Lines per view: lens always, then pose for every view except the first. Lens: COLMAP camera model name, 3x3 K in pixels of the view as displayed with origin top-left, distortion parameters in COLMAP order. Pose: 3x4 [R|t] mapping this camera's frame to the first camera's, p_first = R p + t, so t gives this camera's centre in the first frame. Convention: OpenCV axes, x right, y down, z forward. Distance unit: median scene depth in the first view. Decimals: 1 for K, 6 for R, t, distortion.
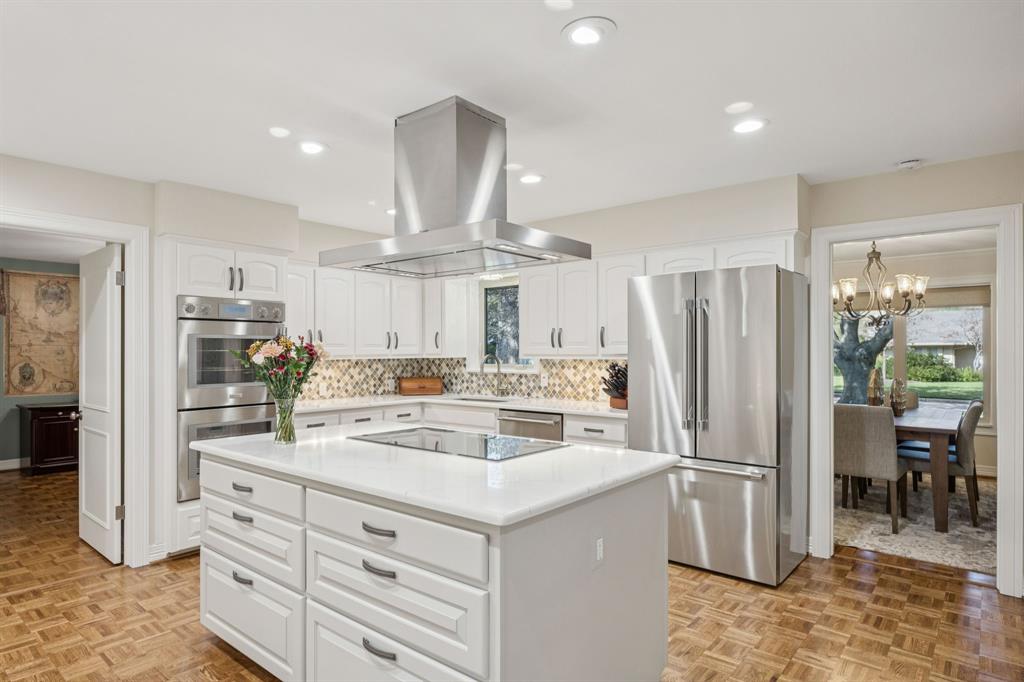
lens RADIAL K [[576.4, 0, 508.7], [0, 576.4, 349.2], [0, 0, 1]] dist [0.002624, 0.000270]
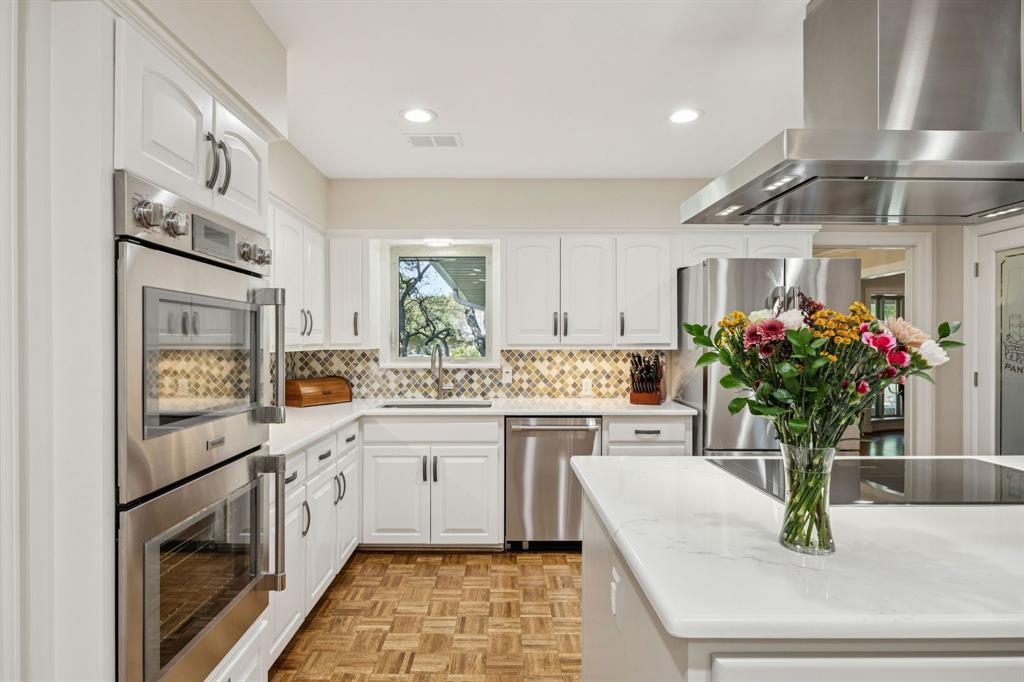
lens RADIAL K [[530.7, 0, 510.0], [0, 530.7, 342.3], [0, 0, 1]] dist [-0.003606, -0.000593]
pose [[0.772570, 0.003134, 0.634922, -0.392285], [-0.003576, 0.999993, -0.000585, 0.006404], [-0.634920, -0.001818, 0.772576, 0.394249]]
